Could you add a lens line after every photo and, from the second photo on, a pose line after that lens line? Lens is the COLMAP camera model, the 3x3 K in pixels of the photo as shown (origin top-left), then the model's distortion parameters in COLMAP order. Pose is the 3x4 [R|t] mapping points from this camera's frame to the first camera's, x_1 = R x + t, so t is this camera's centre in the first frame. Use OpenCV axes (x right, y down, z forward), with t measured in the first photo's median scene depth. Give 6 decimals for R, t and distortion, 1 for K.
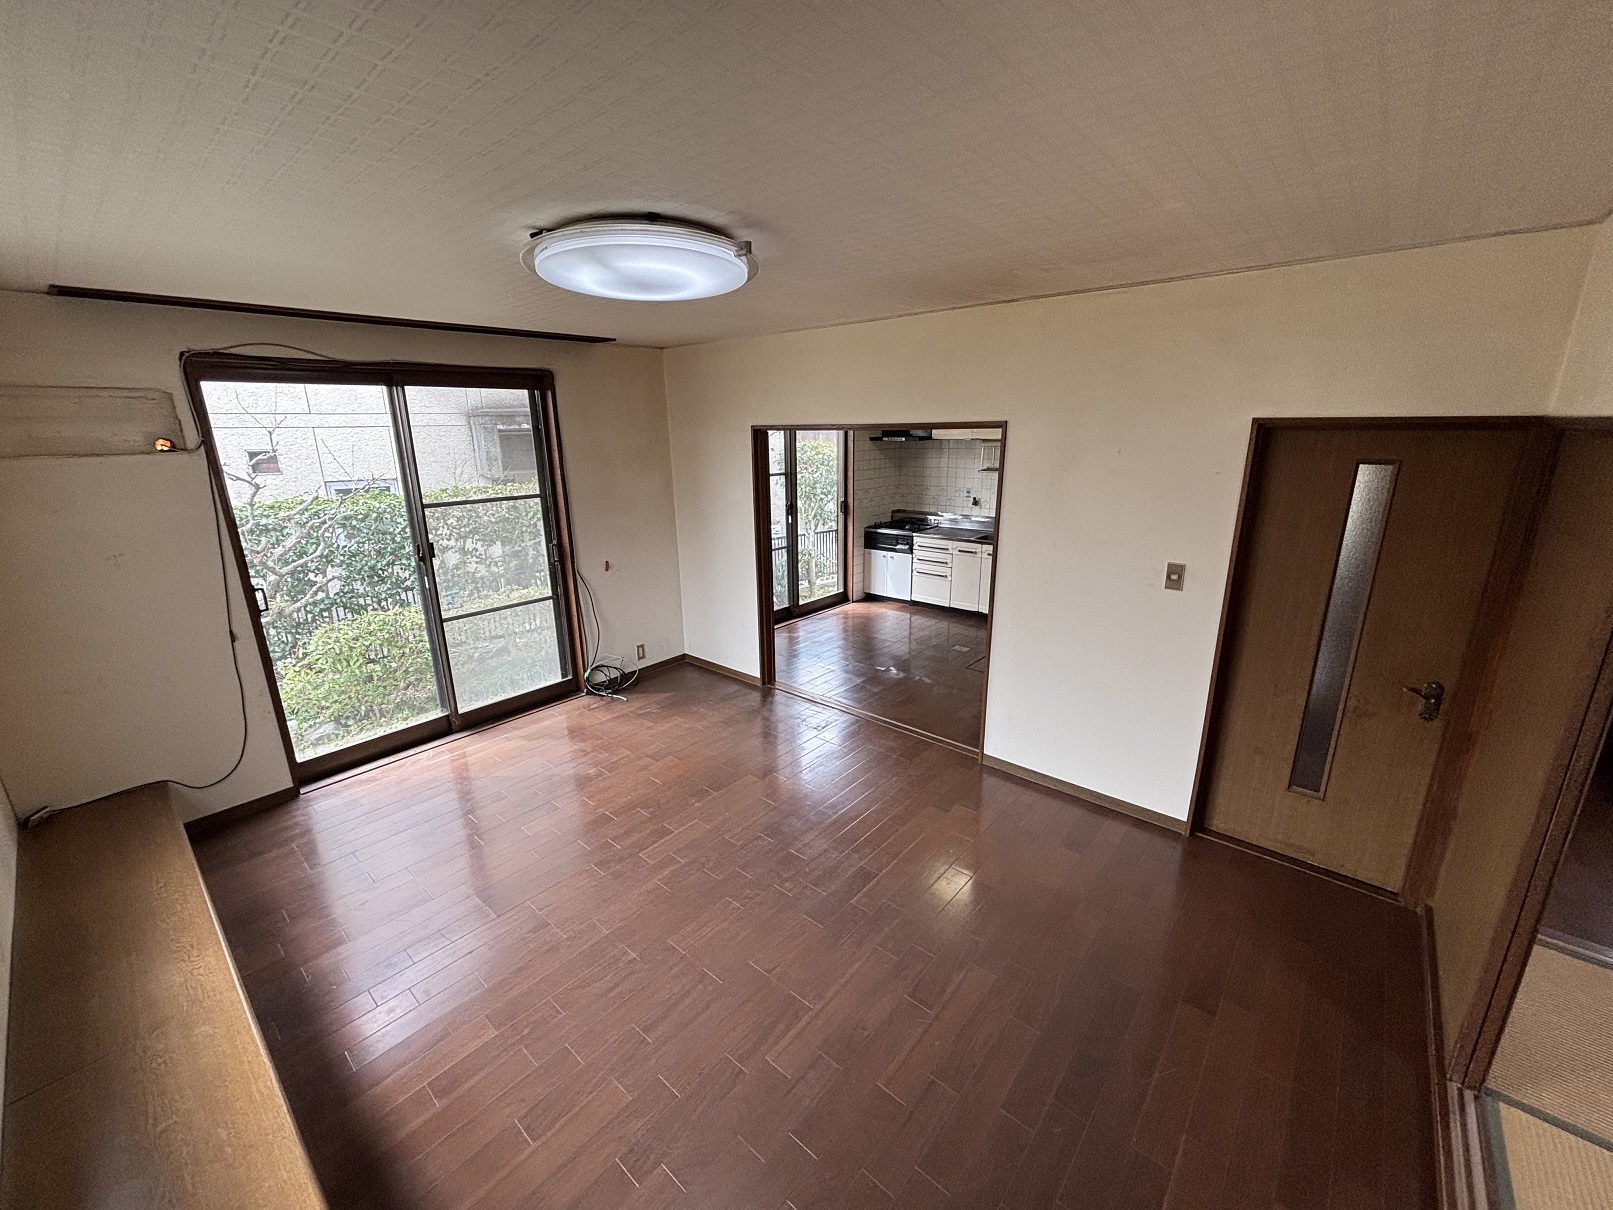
lens RADIAL K [[646.7, 0, 803.4], [0, 646.7, 604.3], [0, 0, 1]] dist [0.009881, 0.000095]
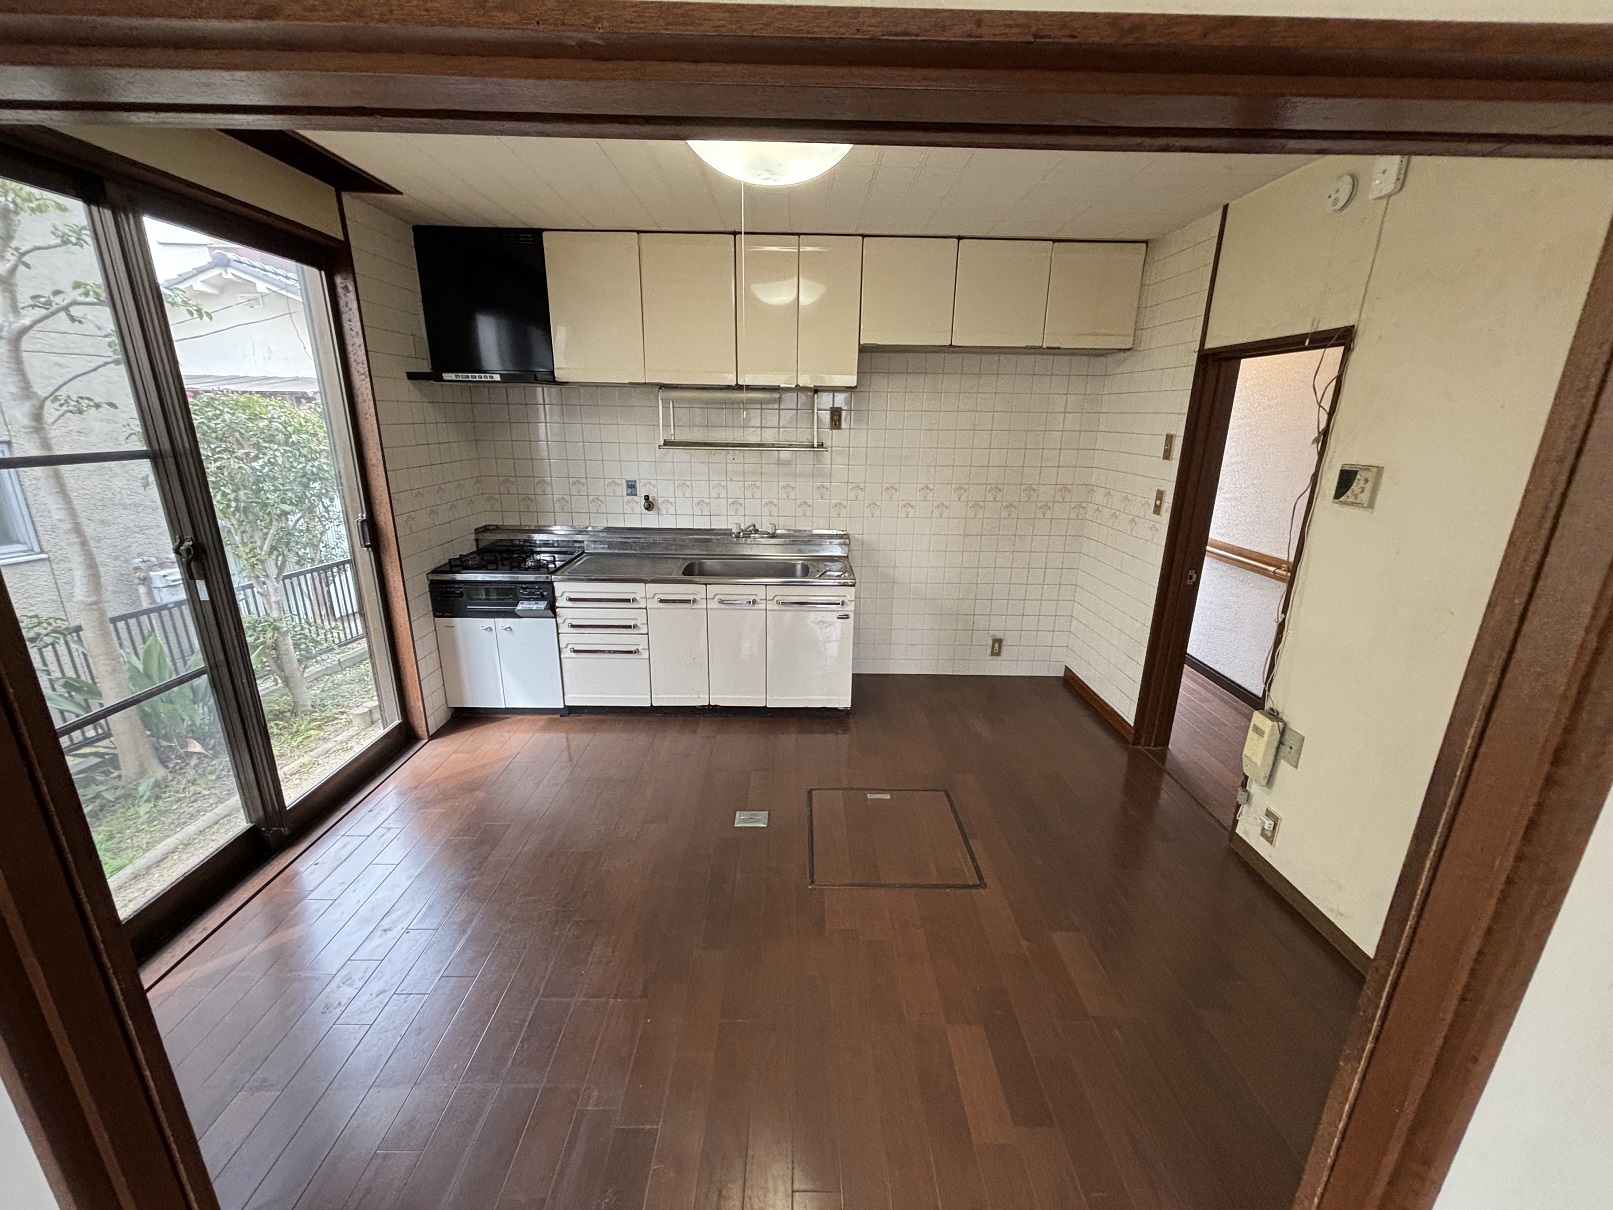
lens RADIAL K [[646.7, 0, 815.9], [0, 646.7, 603.4], [0, 0, 1]] dist [0.009881, 0.000095]
pose [[0.748465, -0.157478, 0.644206, 0.001434], [0.151537, 0.986309, 0.065045, -0.087027], [-0.645629, 0.048938, 0.762081, 0.482033]]
